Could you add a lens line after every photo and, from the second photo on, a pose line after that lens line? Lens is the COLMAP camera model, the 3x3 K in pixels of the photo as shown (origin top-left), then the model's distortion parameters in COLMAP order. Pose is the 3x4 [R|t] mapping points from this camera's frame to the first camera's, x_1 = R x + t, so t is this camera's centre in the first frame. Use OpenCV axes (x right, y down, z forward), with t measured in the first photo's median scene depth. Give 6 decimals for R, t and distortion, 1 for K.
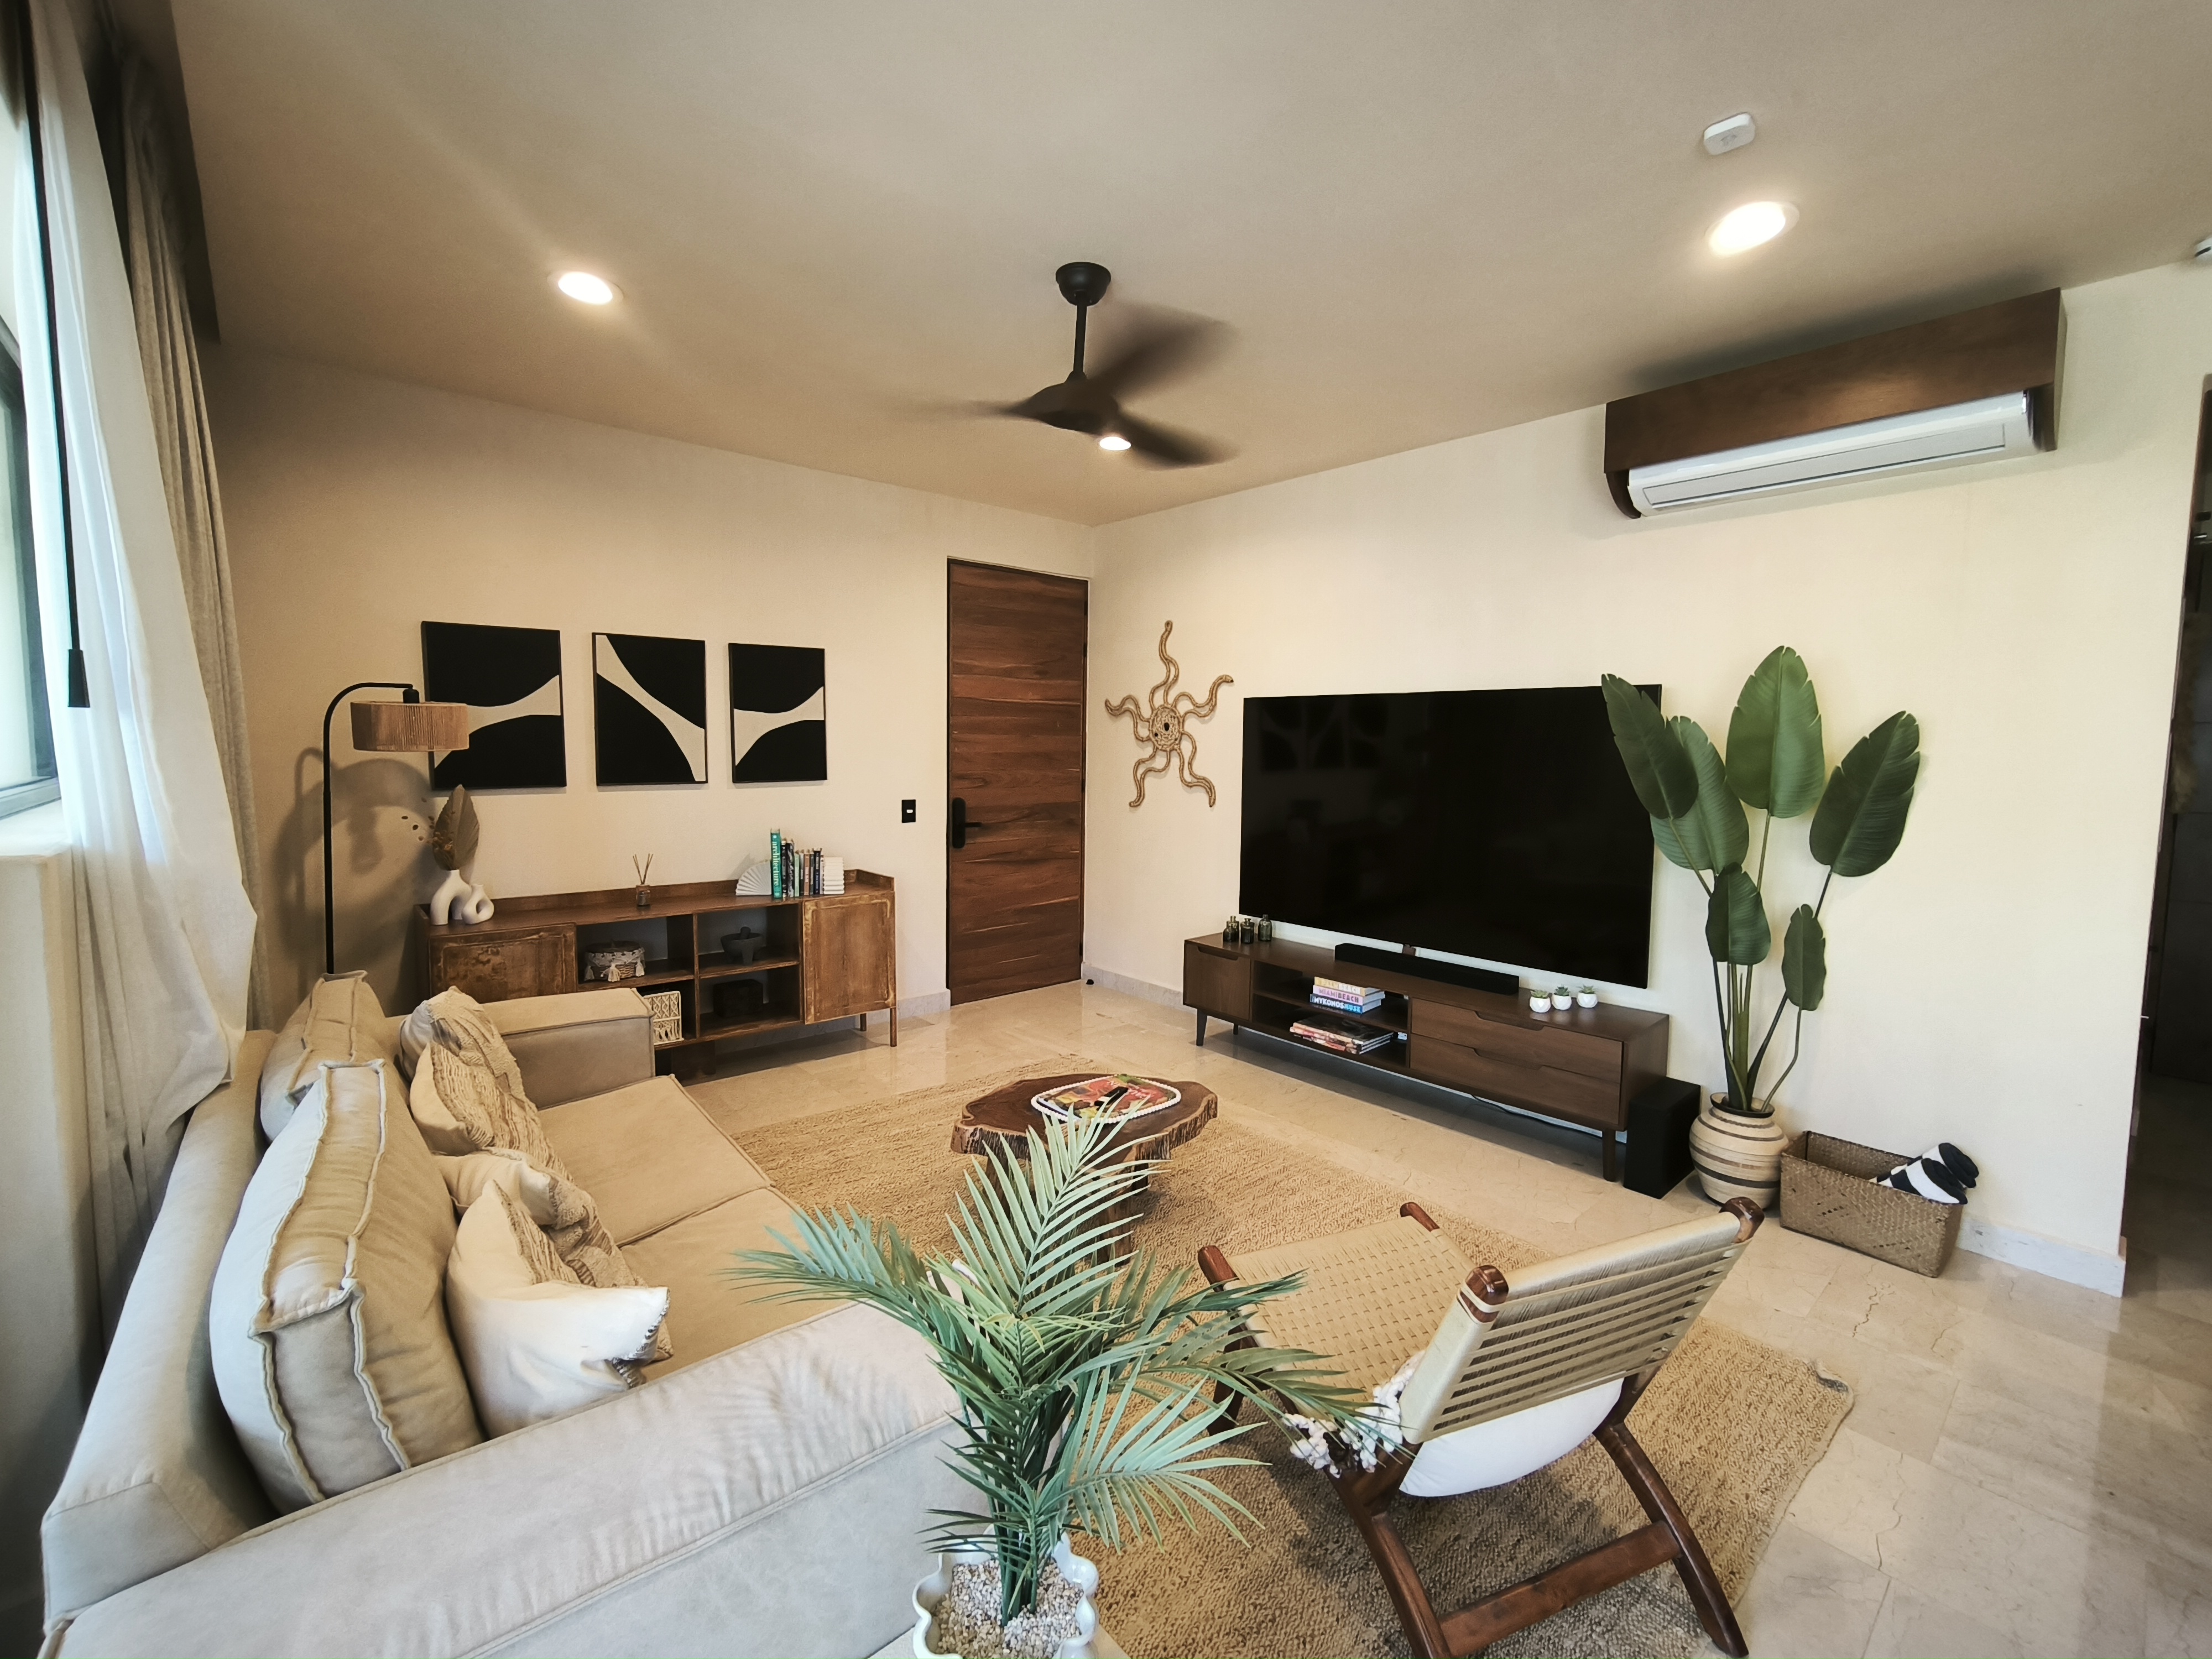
lens RADIAL K [[942.3, 0, 1113.5], [0, 942.3, 819.3], [0, 0, 1]] dist [-0.039067, 0.021266]
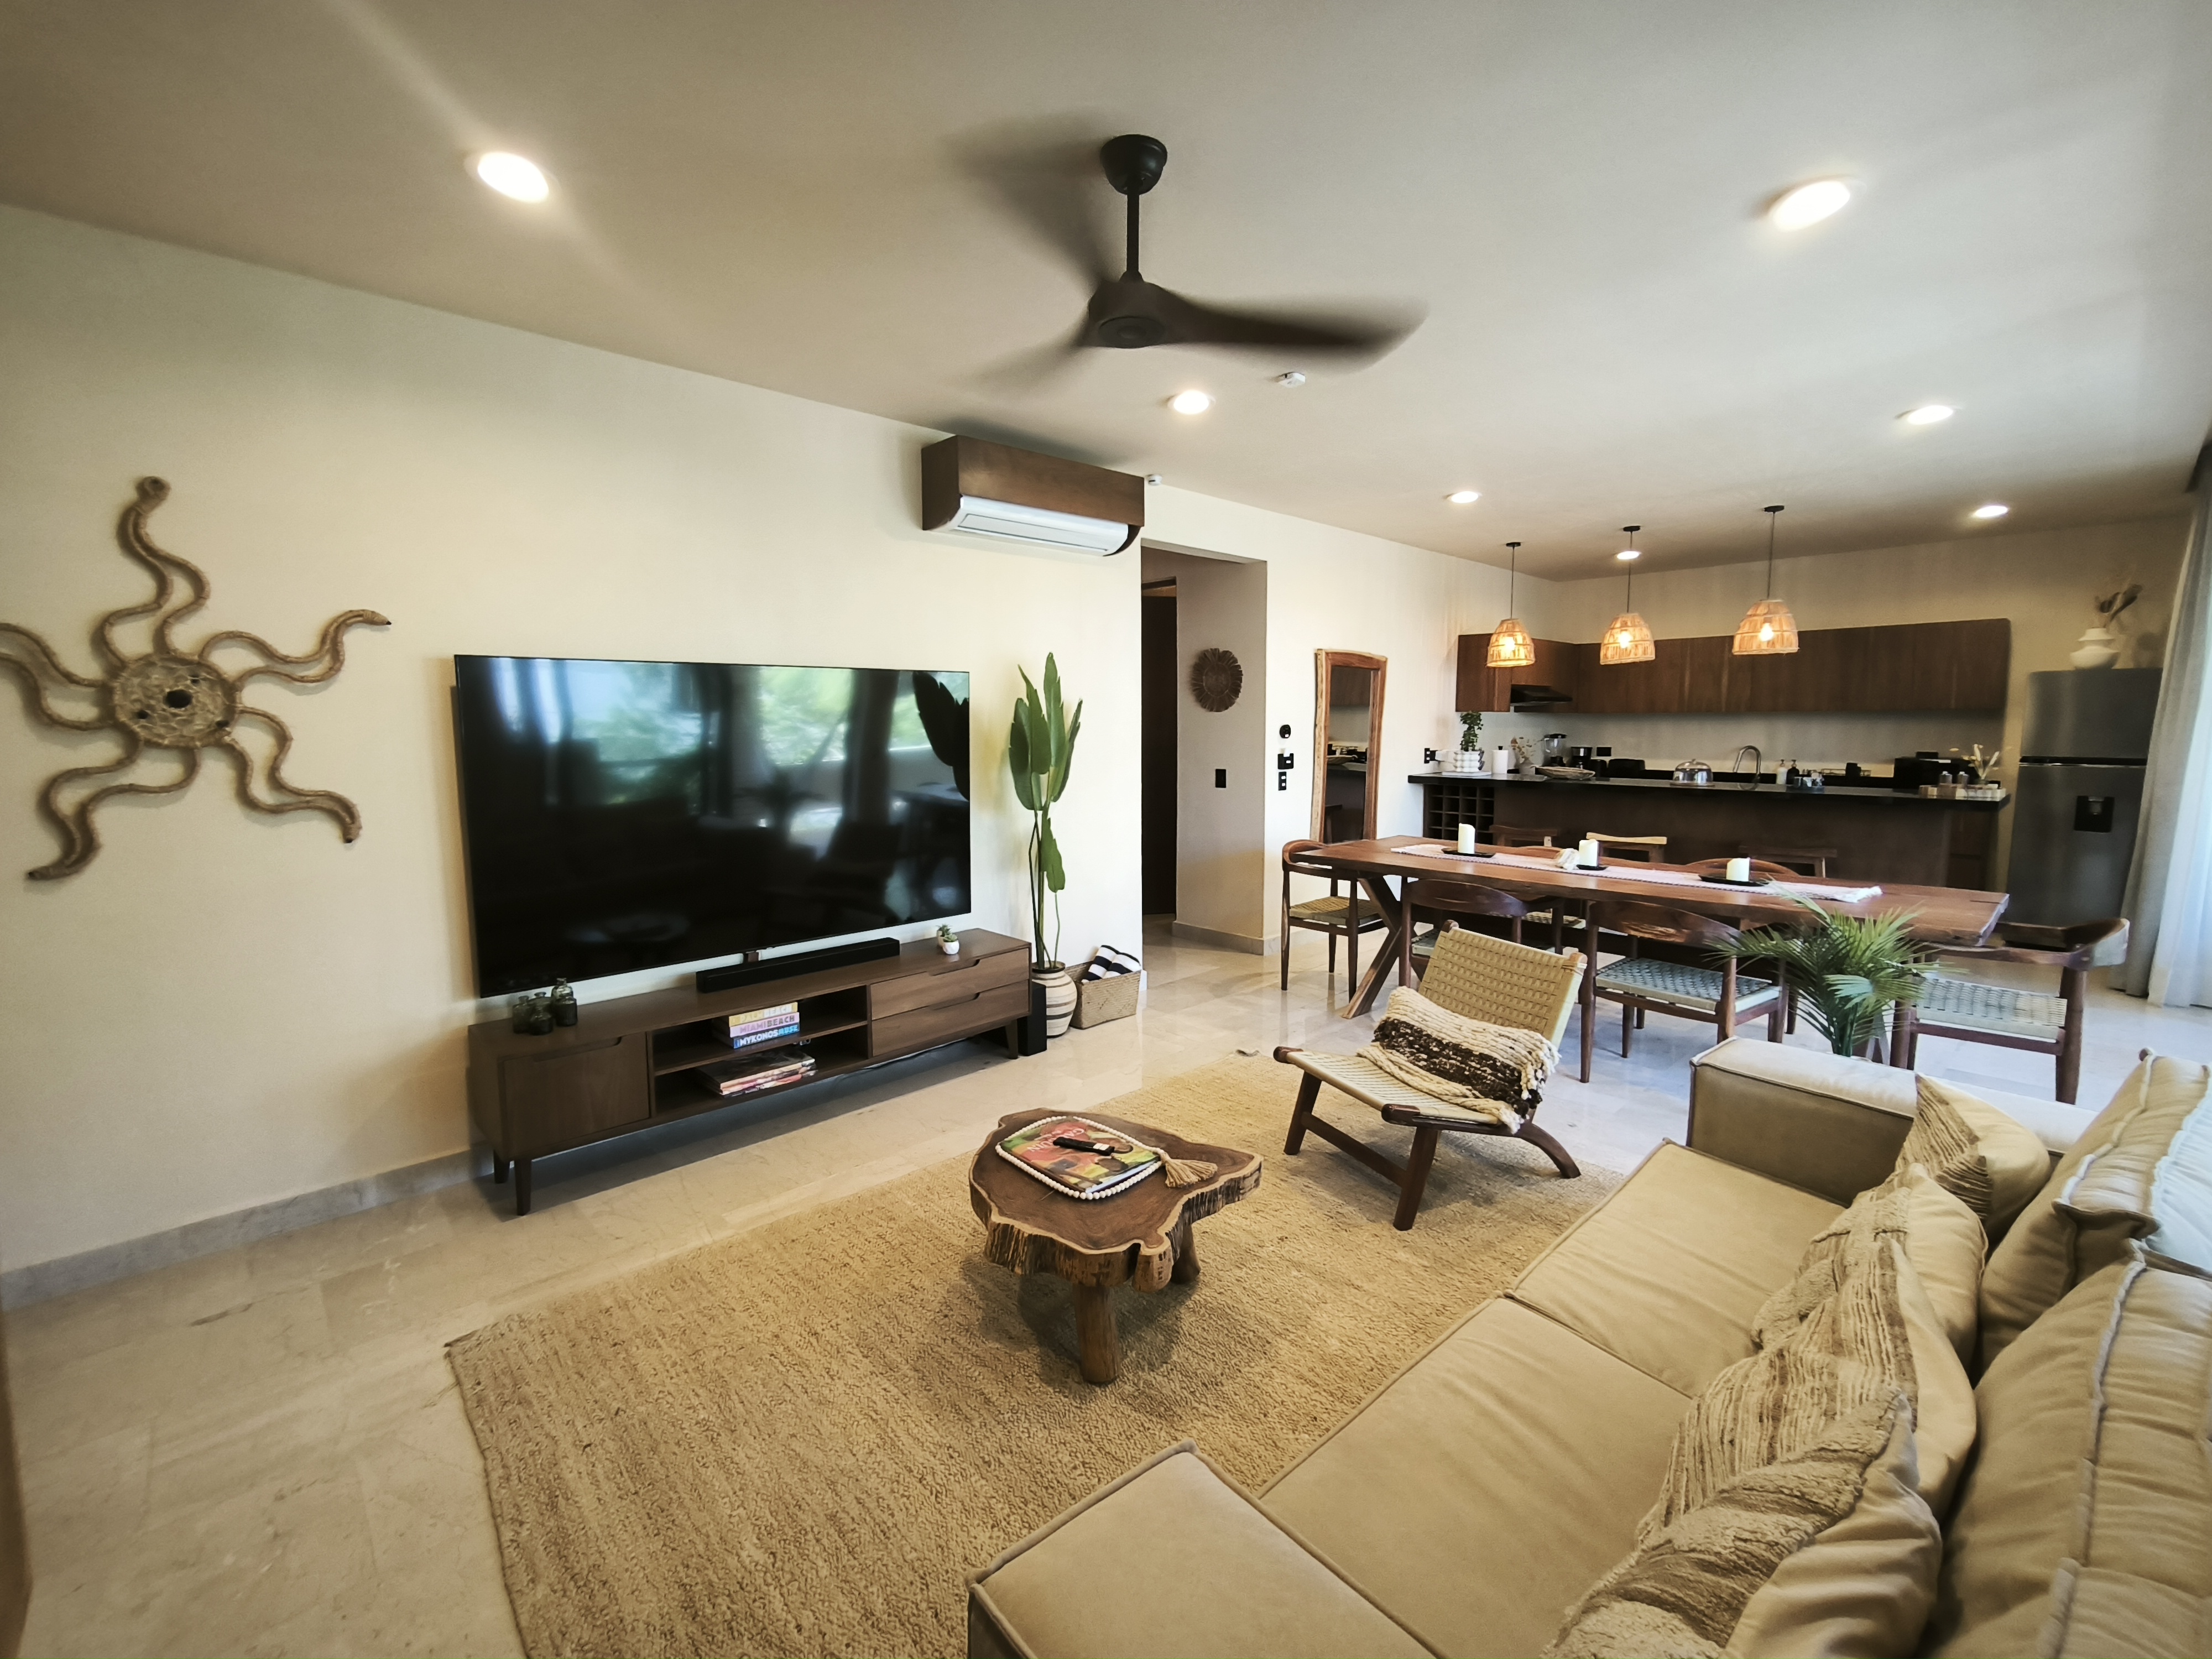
lens RADIAL K [[942.3, 0, 1113.5], [0, 942.3, 819.3], [0, 0, 1]] dist [-0.039067, 0.021266]
pose [[-0.041352, -0.121222, 0.991764, -0.464182], [0.081186, 0.988923, 0.124260, -0.058771], [-0.995841, 0.085656, -0.031052, 0.555975]]
